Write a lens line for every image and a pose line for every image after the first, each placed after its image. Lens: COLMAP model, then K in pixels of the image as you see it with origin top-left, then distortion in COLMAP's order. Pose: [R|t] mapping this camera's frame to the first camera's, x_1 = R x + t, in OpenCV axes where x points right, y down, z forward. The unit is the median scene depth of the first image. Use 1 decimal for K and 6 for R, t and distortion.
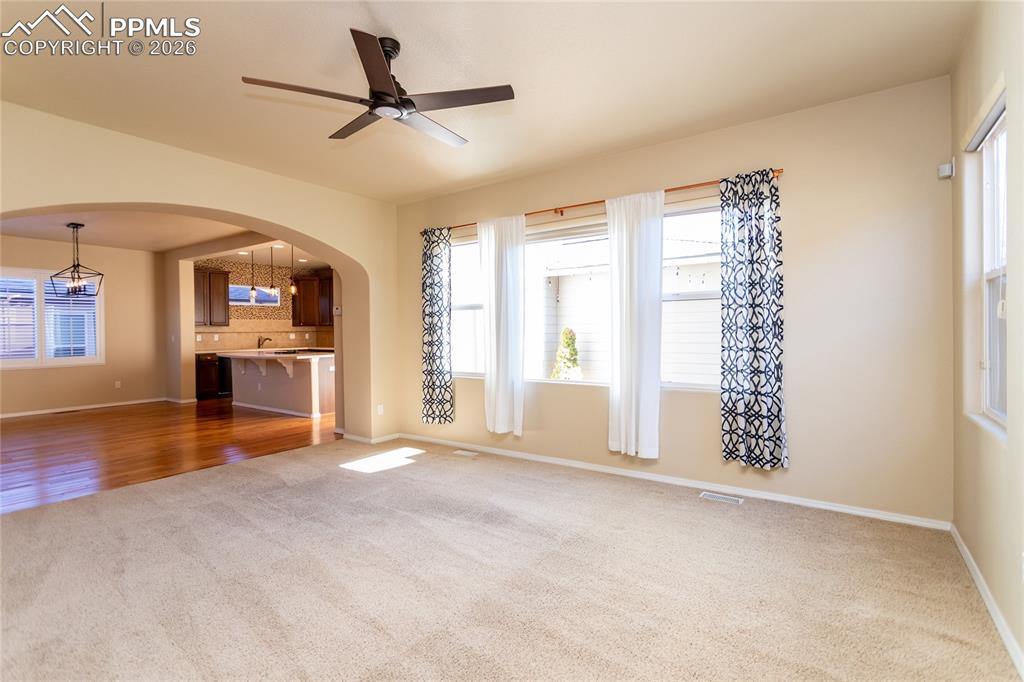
lens RADIAL K [[496.0, 0, 517.9], [0, 496.0, 332.6], [0, 0, 1]] dist [0.000794, 0.003316]
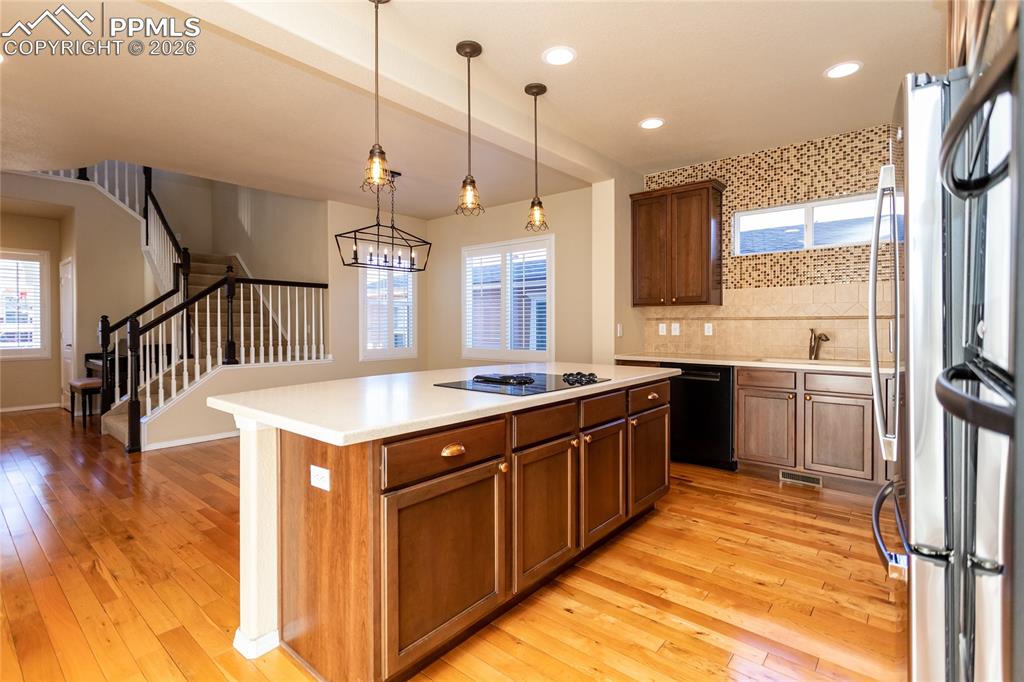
lens RADIAL K [[496.0, 0, 522.7], [0, 496.0, 332.3], [0, 0, 1]] dist [0.000794, 0.003316]
pose [[-0.098724, 0.020589, -0.994902, -0.205778], [-0.005531, 0.999759, 0.021239, 0.006480], [0.995099, 0.007599, -0.098586, 1.466055]]
